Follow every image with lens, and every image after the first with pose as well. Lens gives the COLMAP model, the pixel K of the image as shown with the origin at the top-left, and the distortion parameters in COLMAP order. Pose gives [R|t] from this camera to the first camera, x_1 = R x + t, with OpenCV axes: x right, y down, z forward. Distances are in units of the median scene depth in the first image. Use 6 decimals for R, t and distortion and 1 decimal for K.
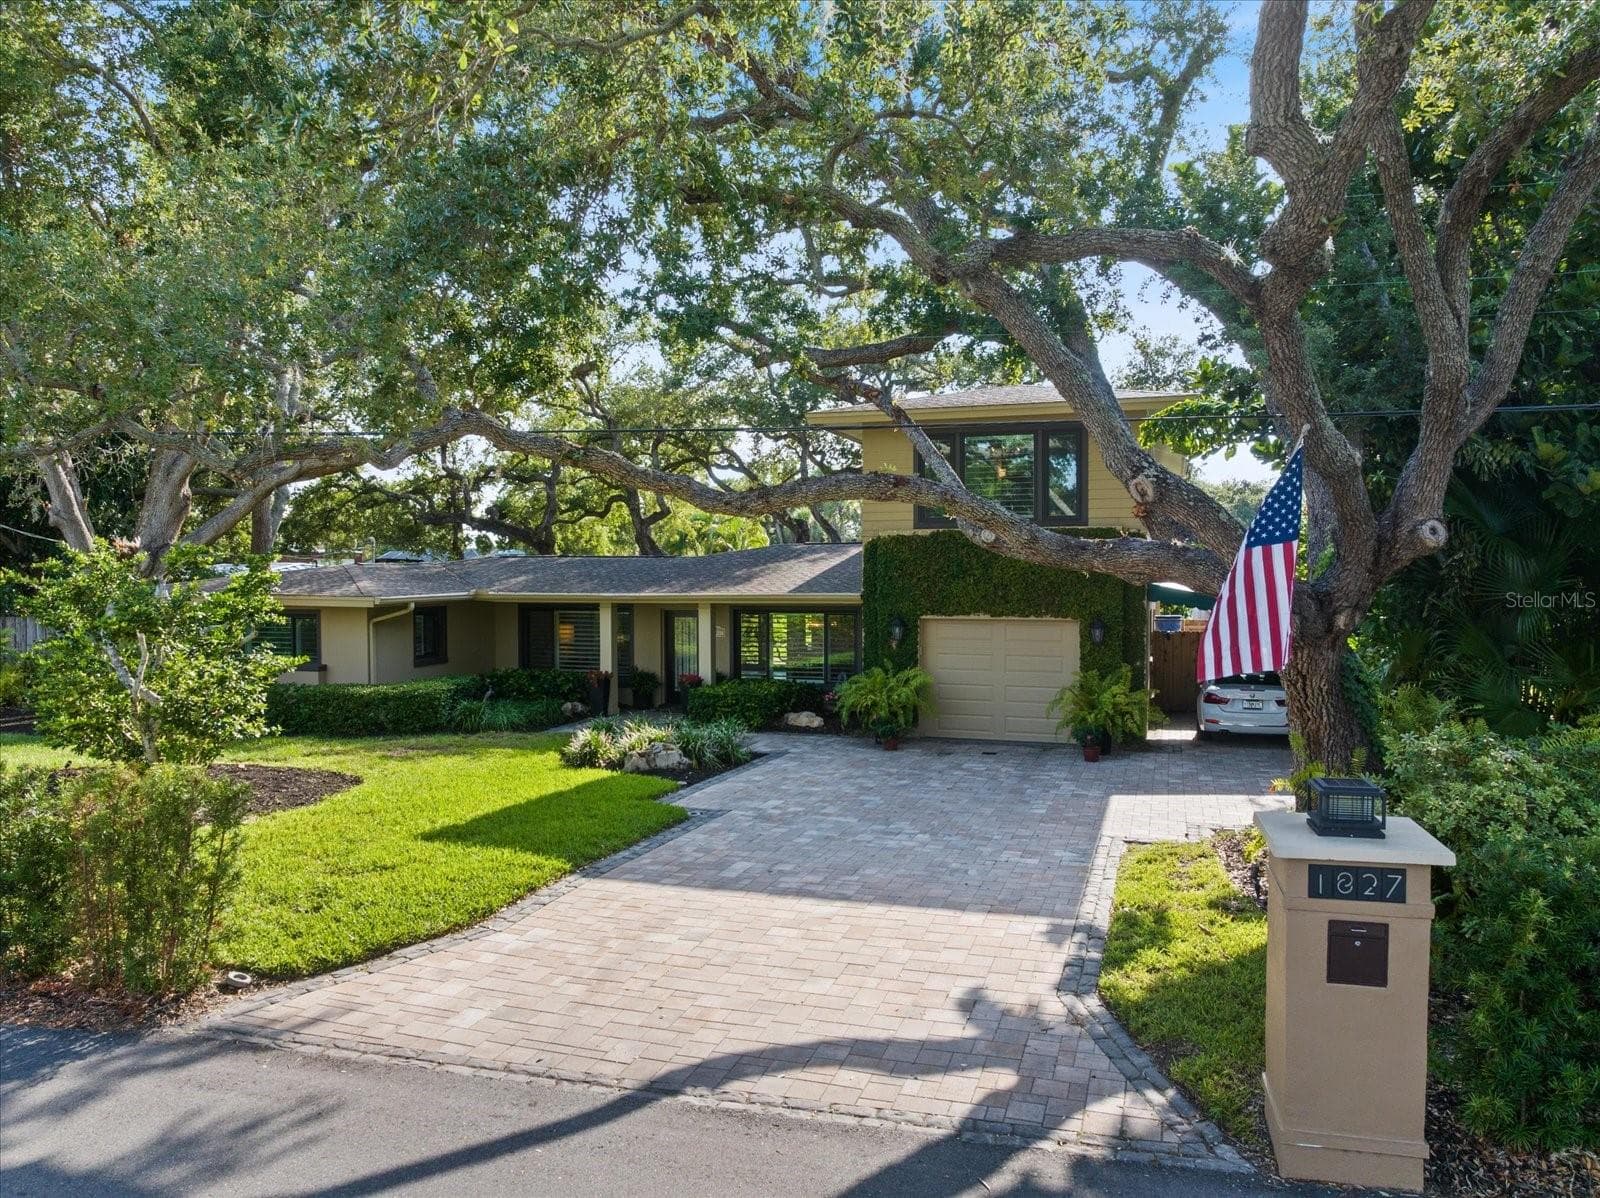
lens RADIAL K [[1145.5, 0, 800.0], [0, 1145.5, 599.0], [0, 0, 1]] dist [-0.001637, -0.000128]
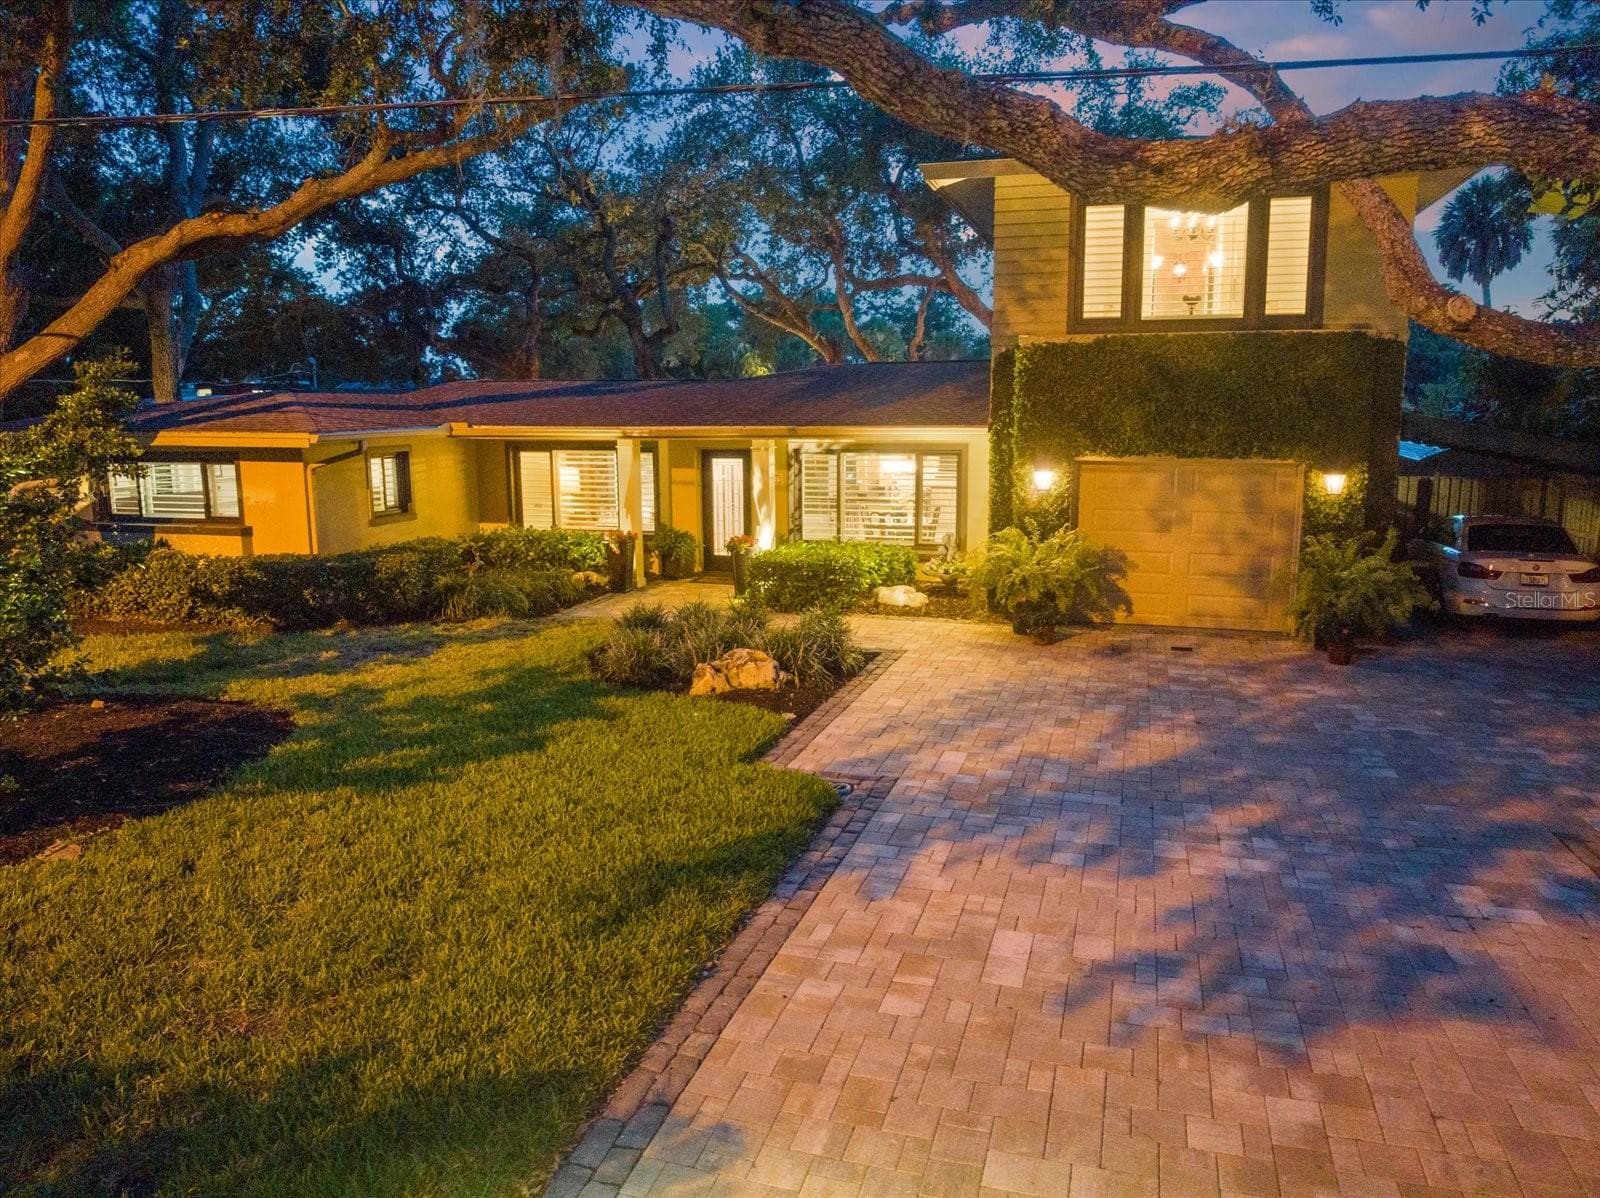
lens RADIAL K [[1133.9, 0, 800.0], [0, 1133.9, 599.0], [0, 0, 1]] dist [-0.032319, 0.002206]
pose [[0.999501, -0.006274, 0.030968, -0.086005], [0.001838, 0.989976, 0.141222, 0.002173], [-0.031543, -0.141095, 0.989493, 0.272820]]
